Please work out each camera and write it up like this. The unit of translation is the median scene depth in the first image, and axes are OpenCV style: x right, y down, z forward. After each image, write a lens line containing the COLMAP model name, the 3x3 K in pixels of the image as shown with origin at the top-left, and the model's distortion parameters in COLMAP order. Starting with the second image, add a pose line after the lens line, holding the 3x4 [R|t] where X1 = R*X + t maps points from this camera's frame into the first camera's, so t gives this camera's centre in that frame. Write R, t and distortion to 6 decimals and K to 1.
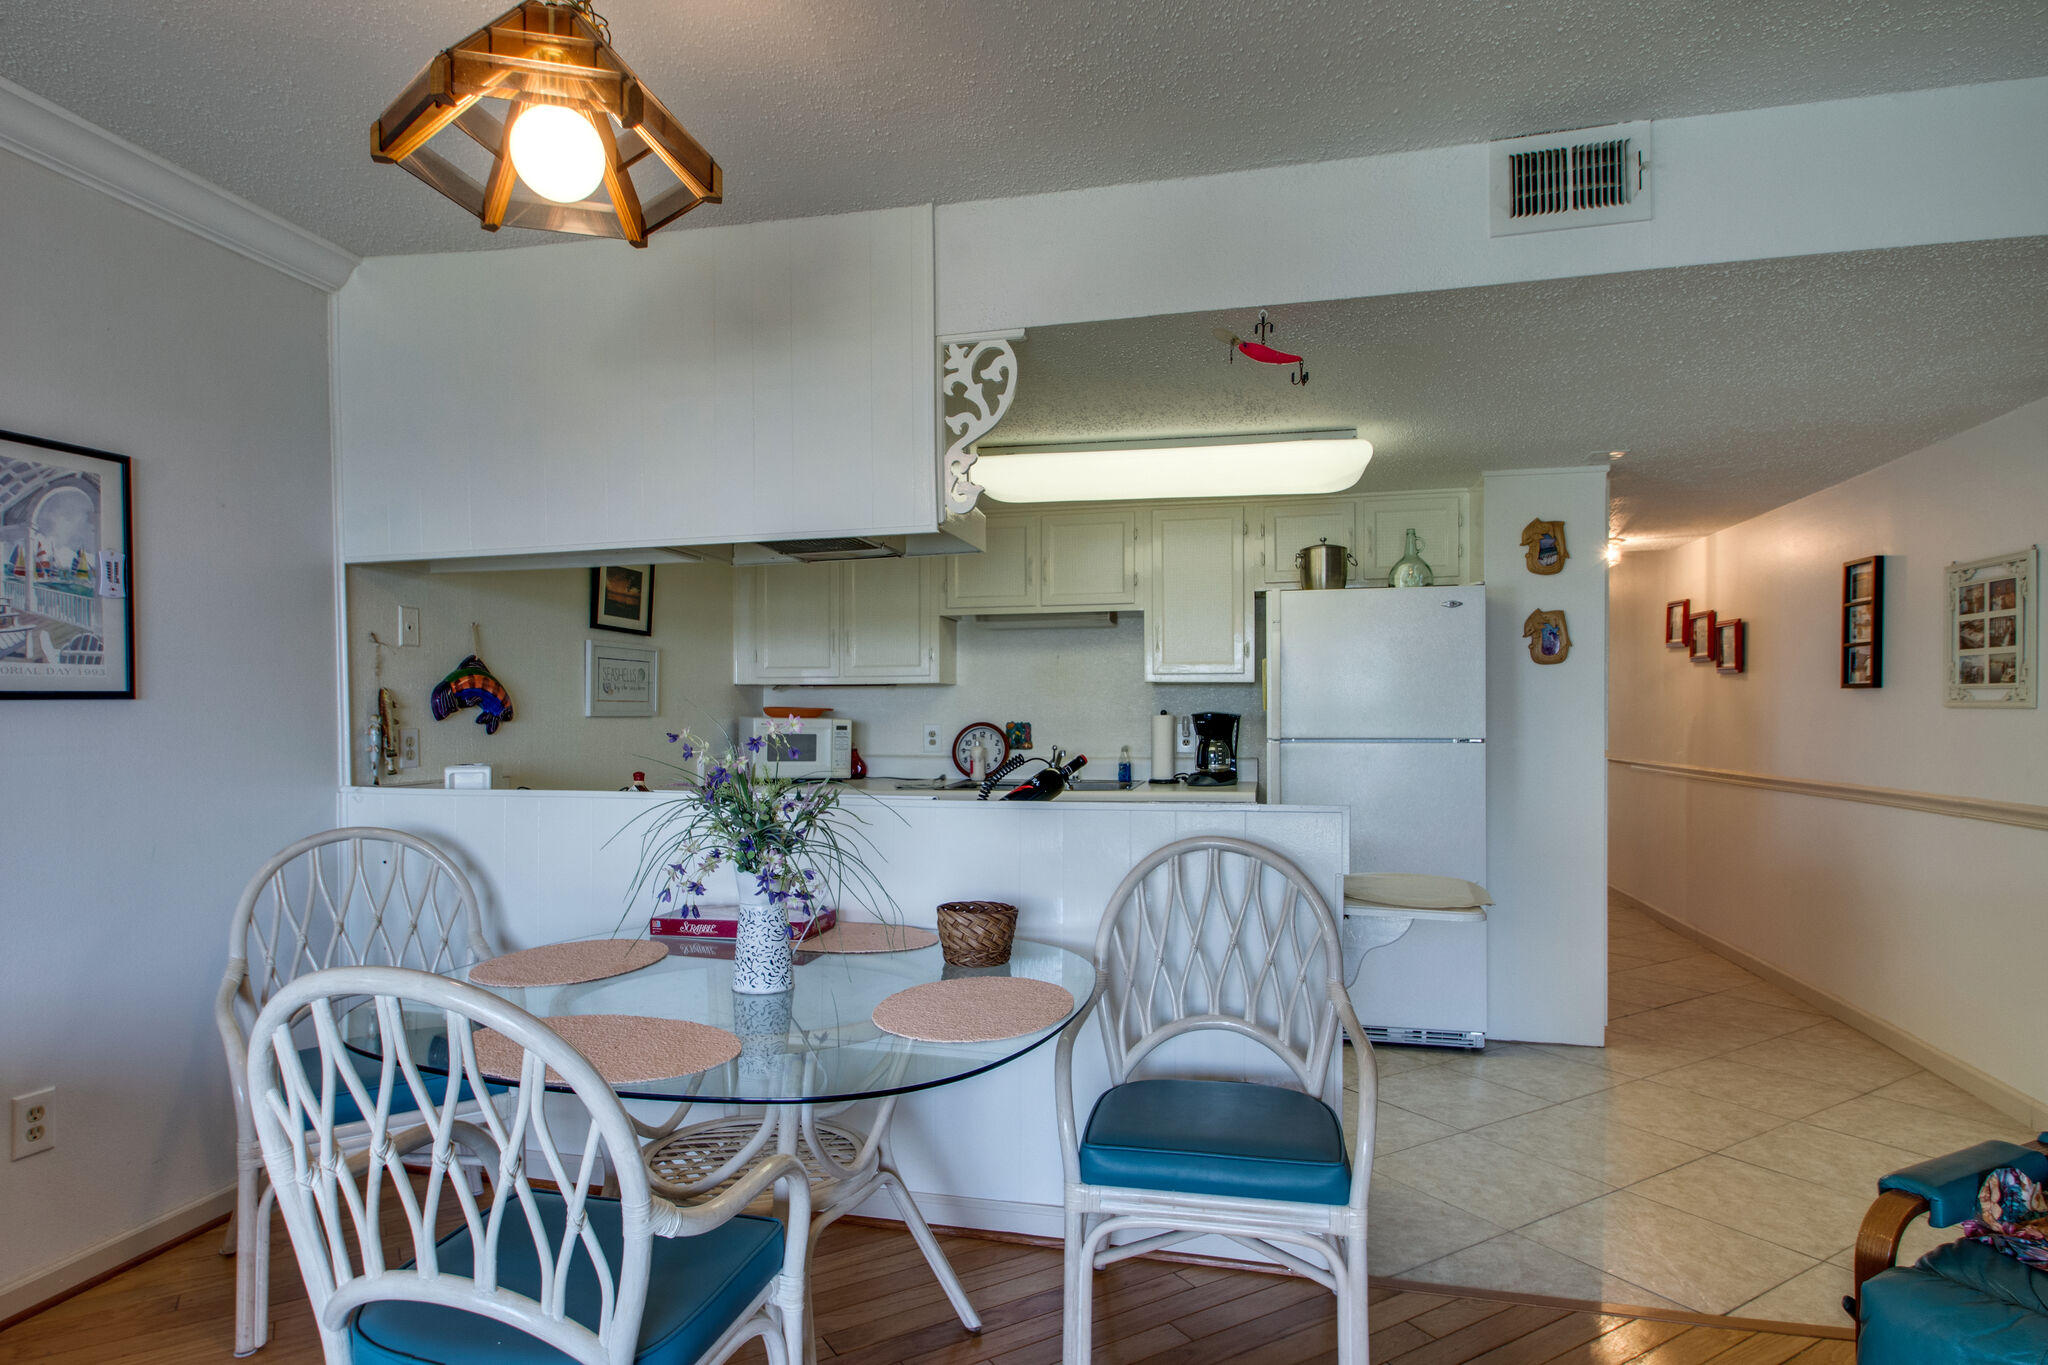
lens RADIAL K [[1126.2, 0, 986.7], [0, 1126.2, 719.0], [0, 0, 1]] dist [0.004822, -0.005698]
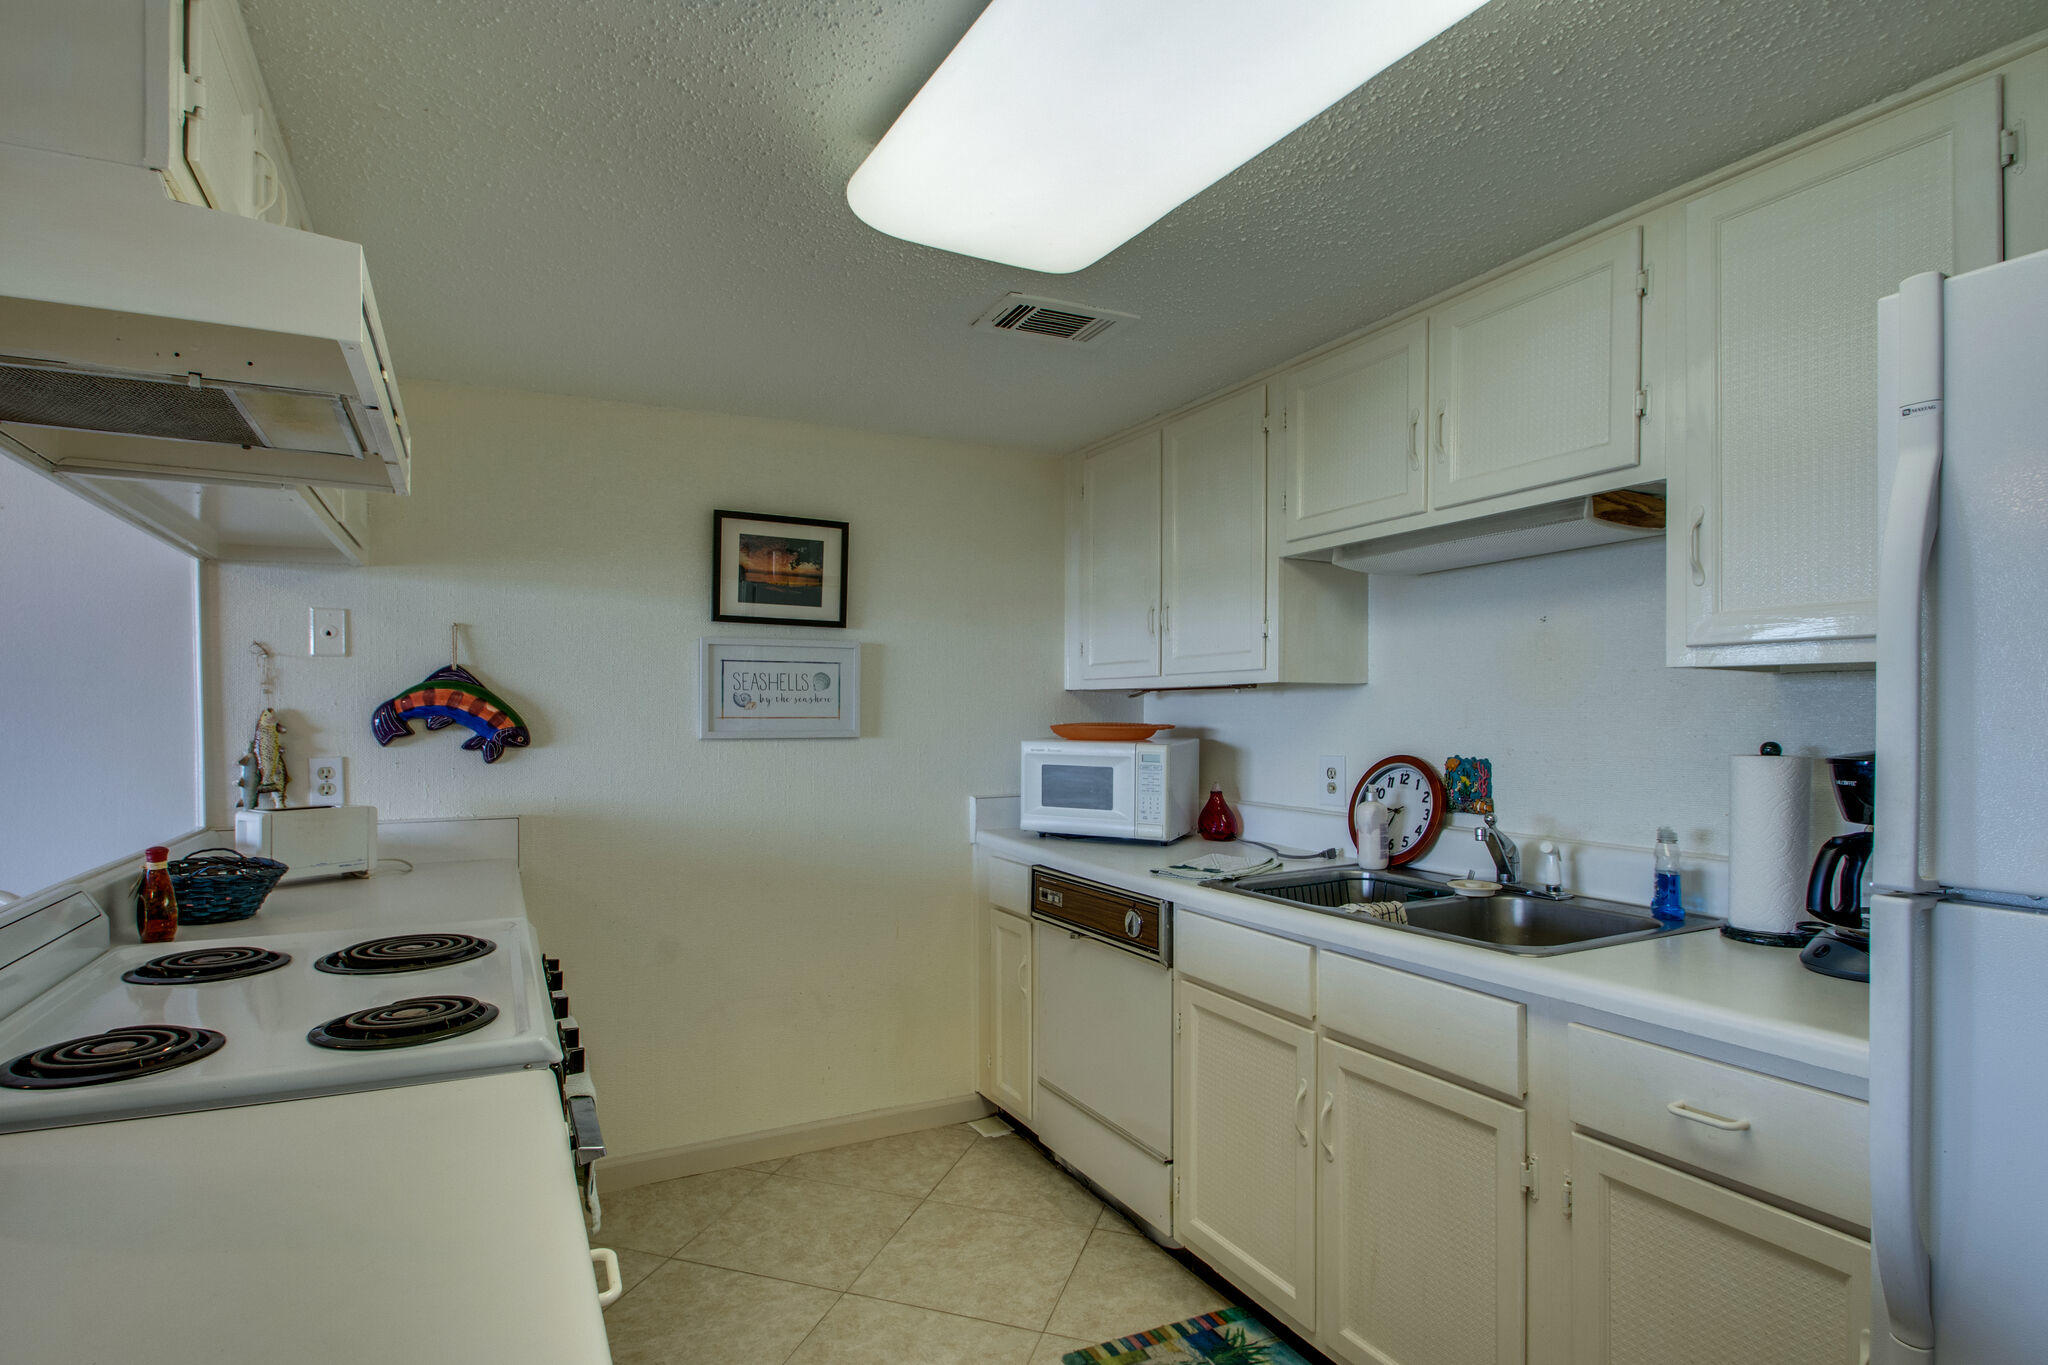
lens RADIAL K [[1001.2, 0, 1011.4], [0, 1001.2, 720.8], [0, 0, 1]] dist [0.006924, -0.003130]
pose [[0.659162, 0.007177, -0.751967, 0.326407], [-0.003630, 0.999973, 0.006362, -0.022032], [0.751993, -0.001464, 0.659170, 0.813496]]
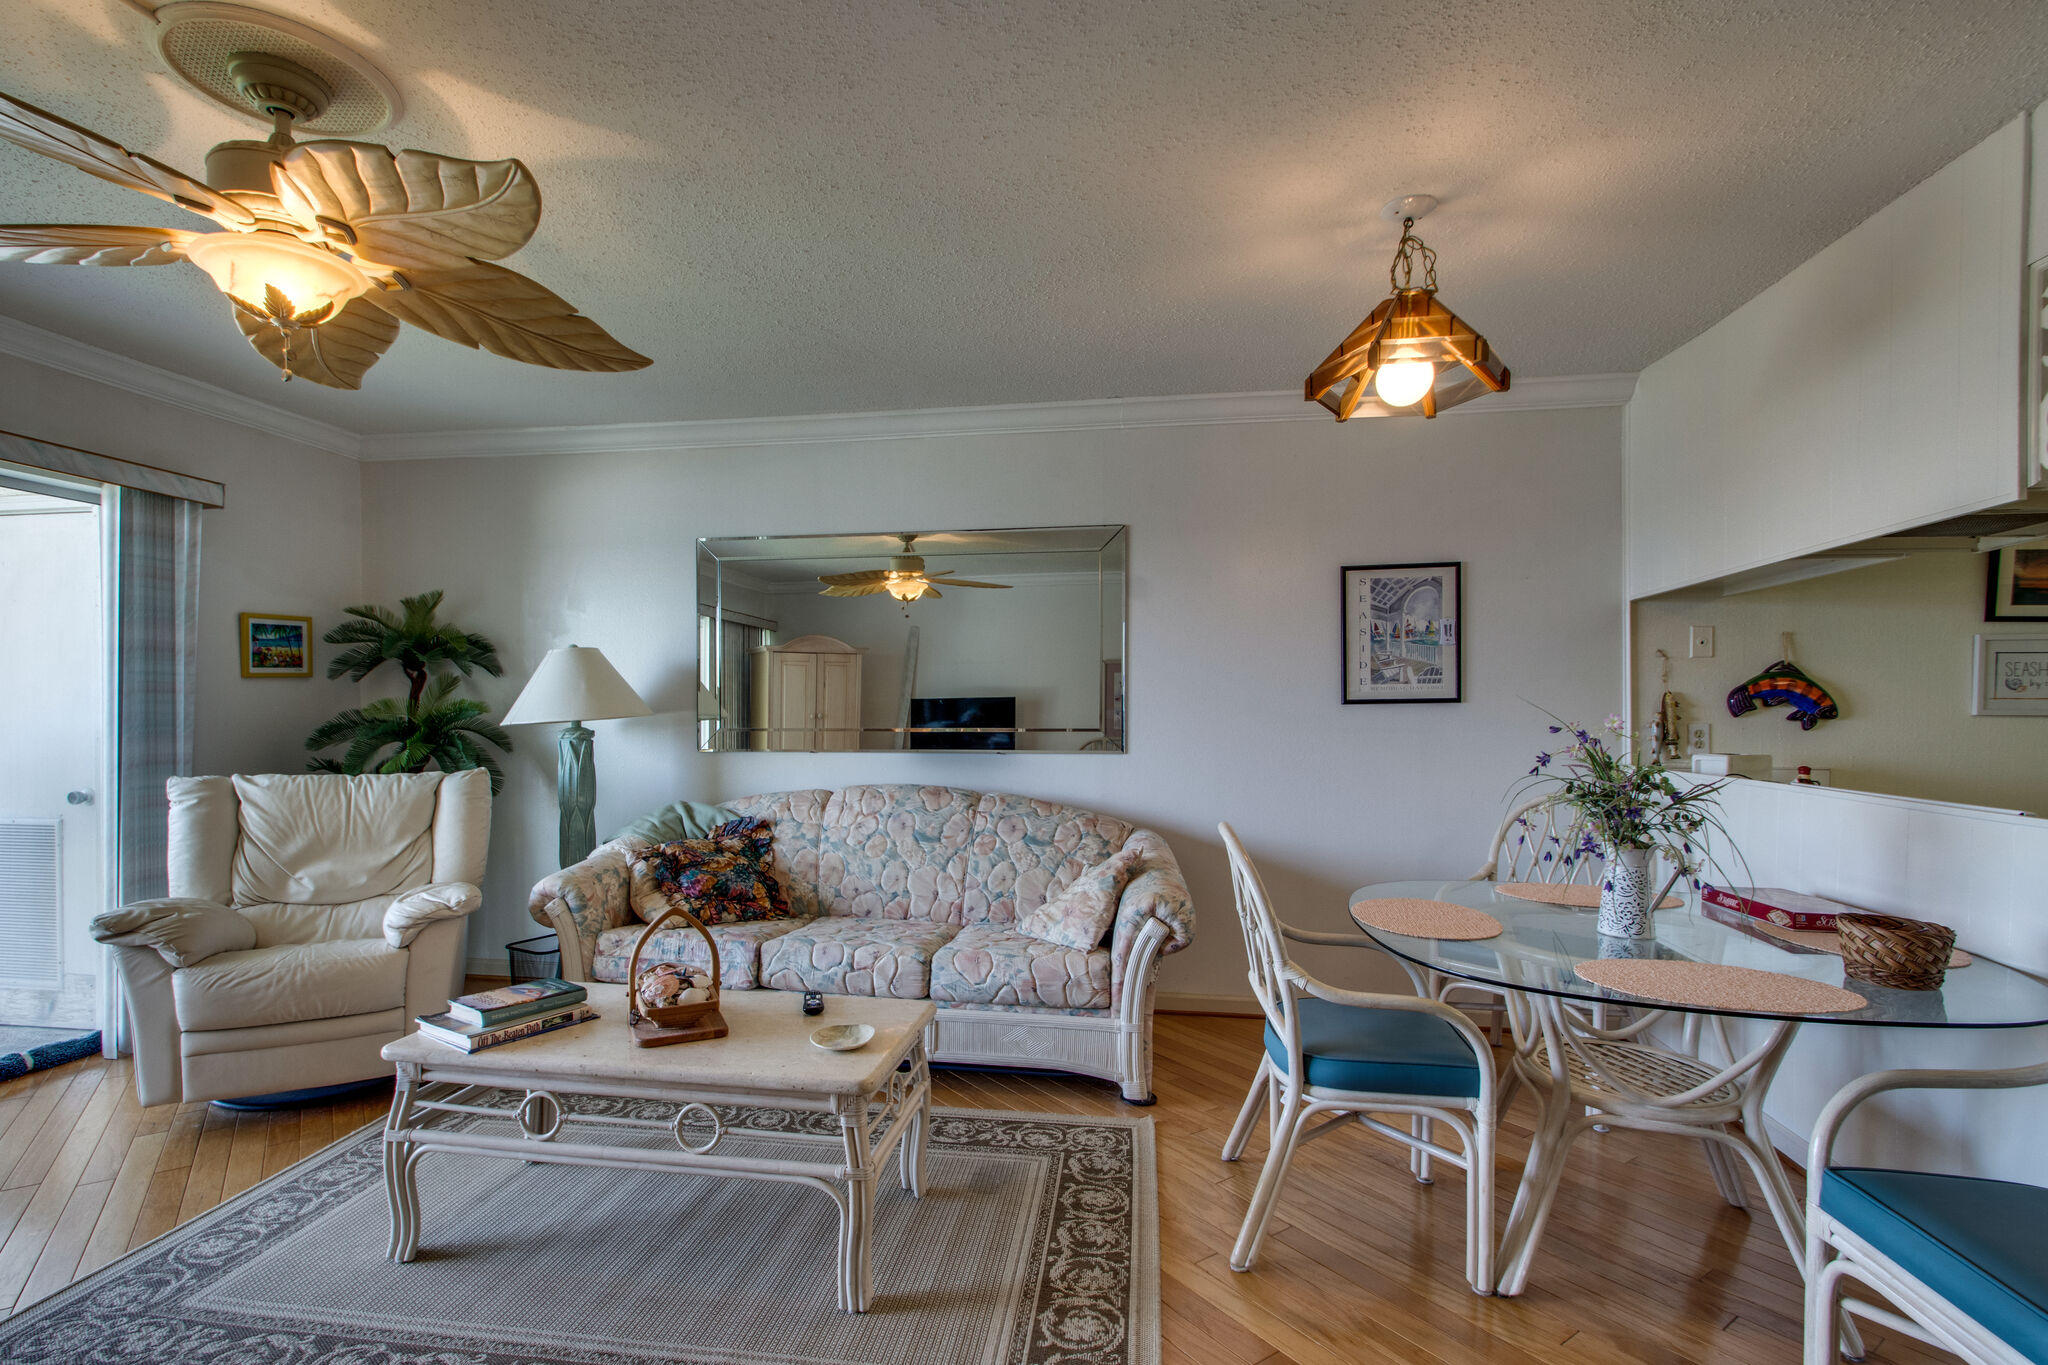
lens RADIAL K [[965.4, 0, 1009.0], [0, 965.4, 730.7], [0, 0, 1]] dist [0.013050, -0.006044]
pose [[0.083348, 0.023072, -0.996253, 0.454943], [-0.006291, 0.999724, 0.022626, -0.002688], [0.996501, 0.004382, 0.083470, 0.130932]]
